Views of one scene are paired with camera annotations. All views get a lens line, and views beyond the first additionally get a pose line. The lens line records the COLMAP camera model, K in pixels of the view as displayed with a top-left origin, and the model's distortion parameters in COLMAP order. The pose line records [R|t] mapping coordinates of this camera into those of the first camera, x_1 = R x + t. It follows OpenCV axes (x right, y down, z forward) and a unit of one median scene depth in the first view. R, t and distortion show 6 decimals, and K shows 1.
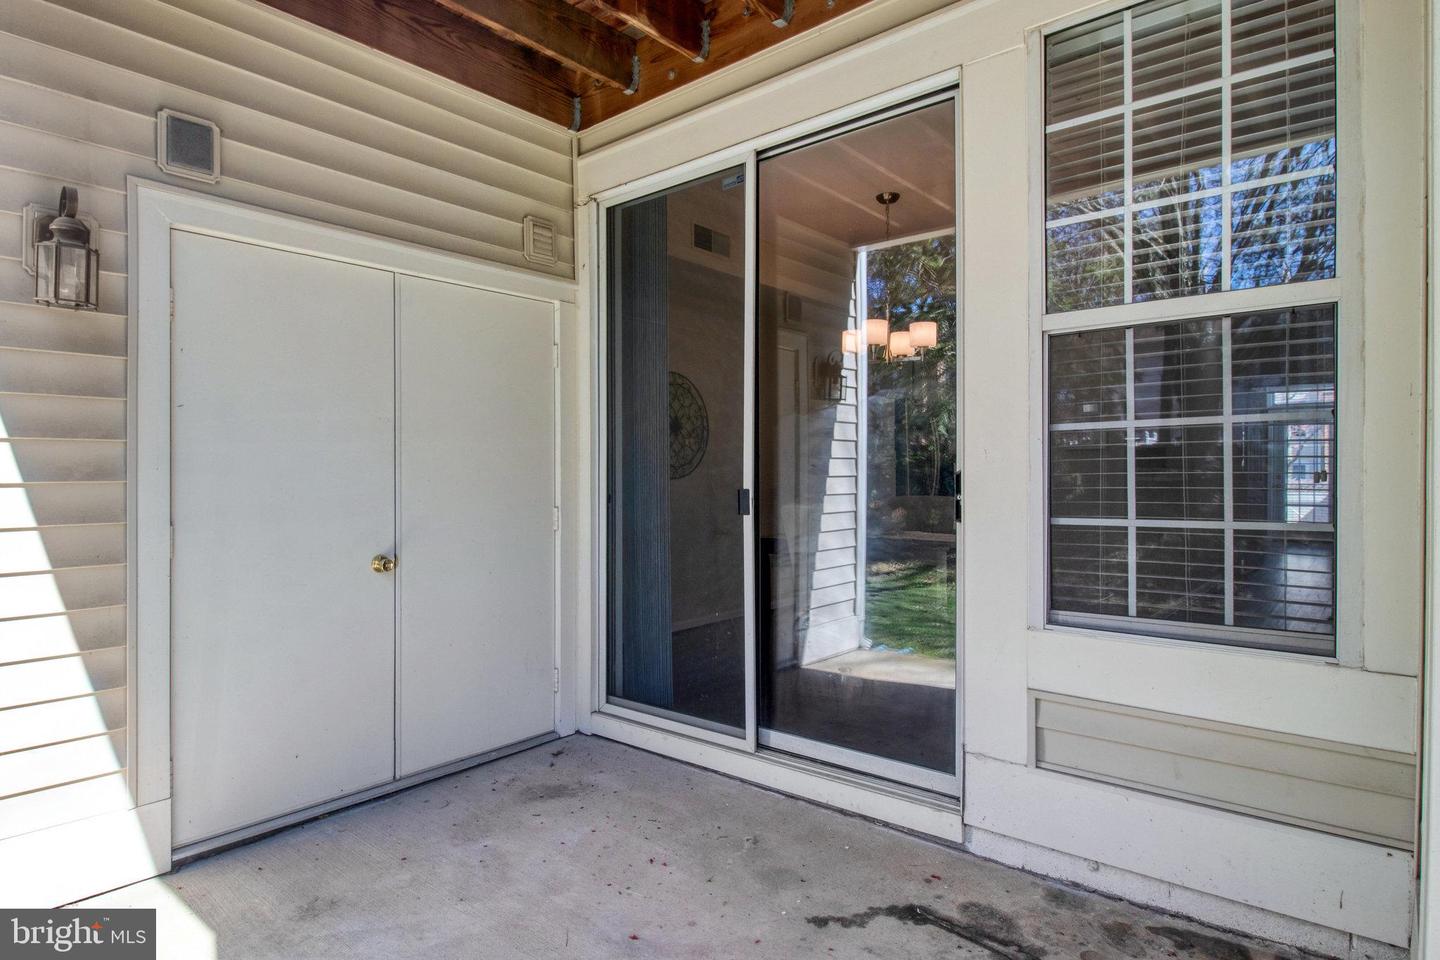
lens RADIAL K [[783.9, 0, 701.6], [0, 783.9, 478.6], [0, 0, 1]] dist [-0.002643, -0.000386]
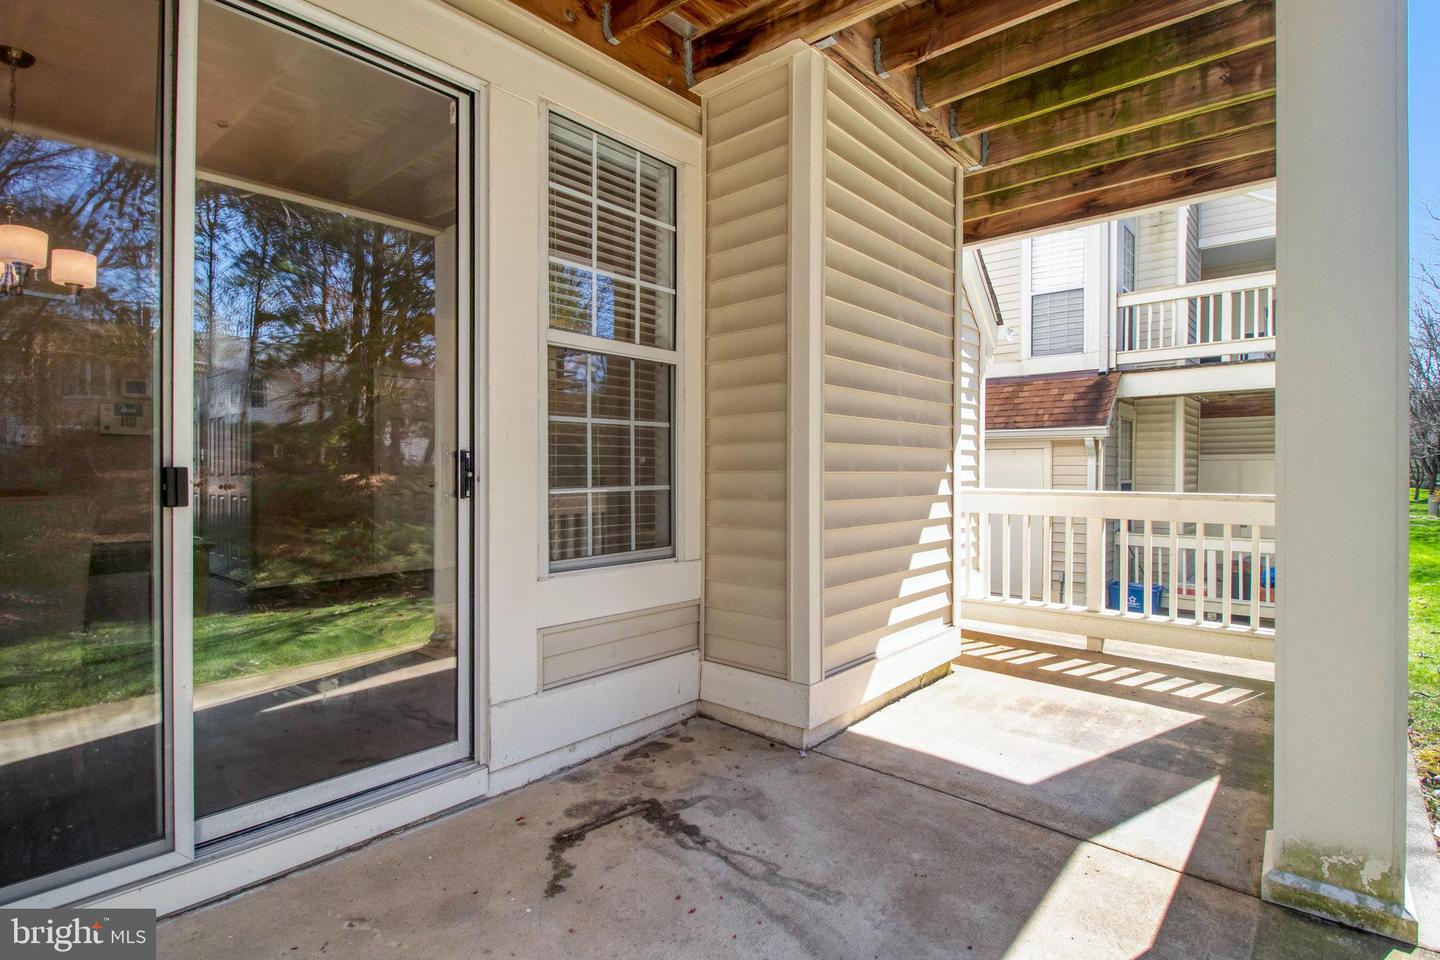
lens RADIAL K [[731.0, 0, 725.8], [0, 731.0, 466.3], [0, 0, 1]] dist [-0.001123, -0.001302]
pose [[0.003725, 0.011269, 0.999930, -0.705242], [0.004830, 0.999925, -0.011287, 0.026764], [-0.999981, 0.004872, 0.003670, 0.681417]]
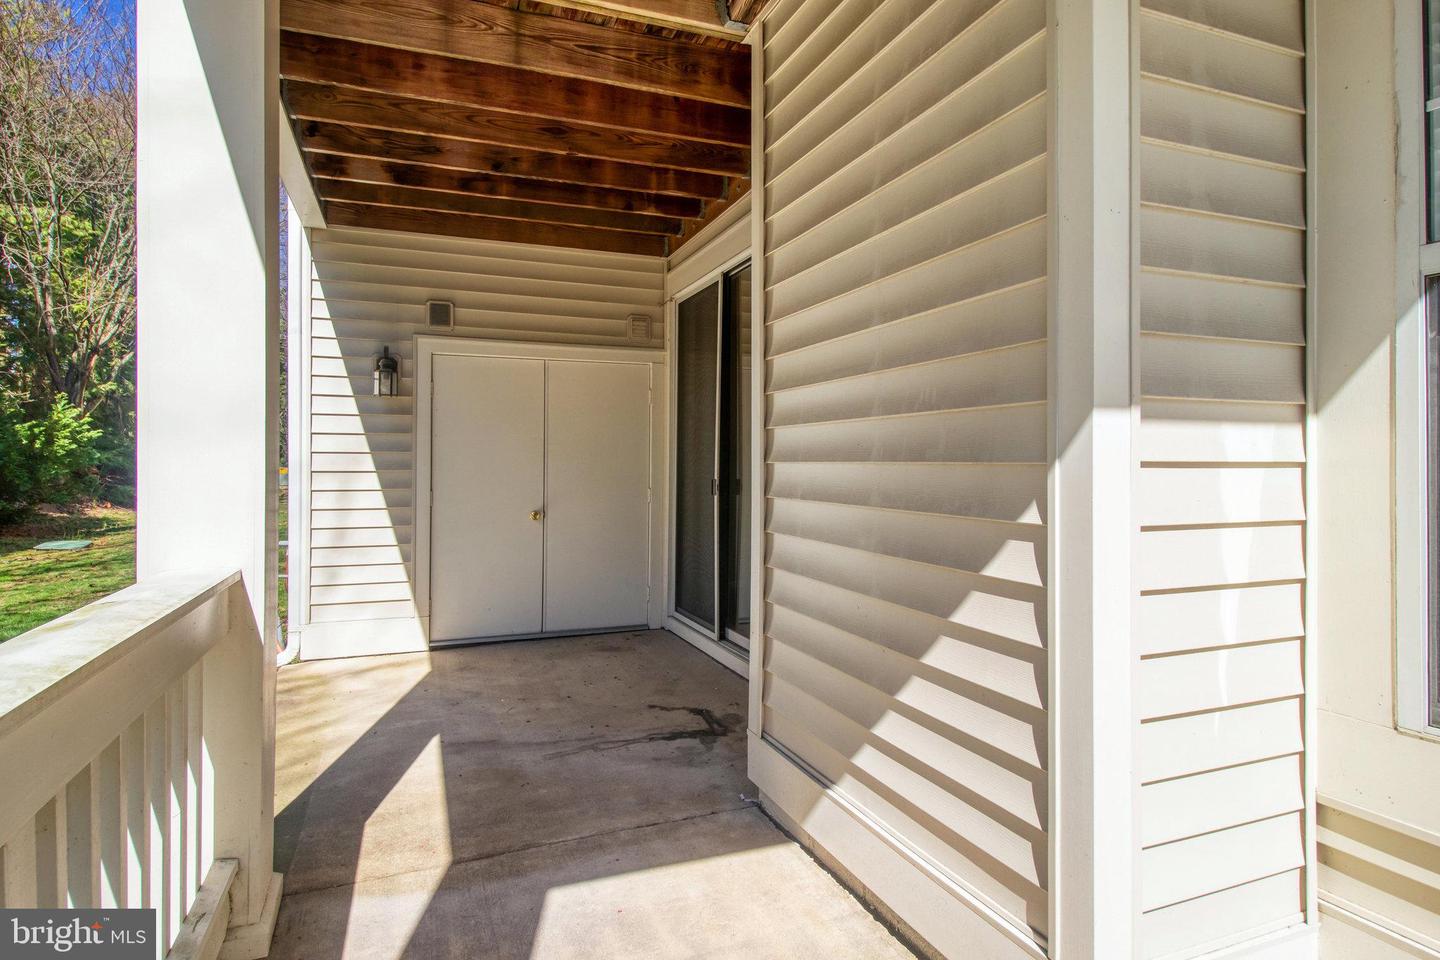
lens RADIAL K [[731.0, 0, 725.8], [0, 731.0, 466.3], [0, 0, 1]] dist [-0.001123, -0.001302]
pose [[0.893489, 0.009079, -0.448994, 0.970015], [-0.010901, 0.999939, -0.001473, -0.014555], [0.448953, 0.006211, 0.893534, -0.449152]]
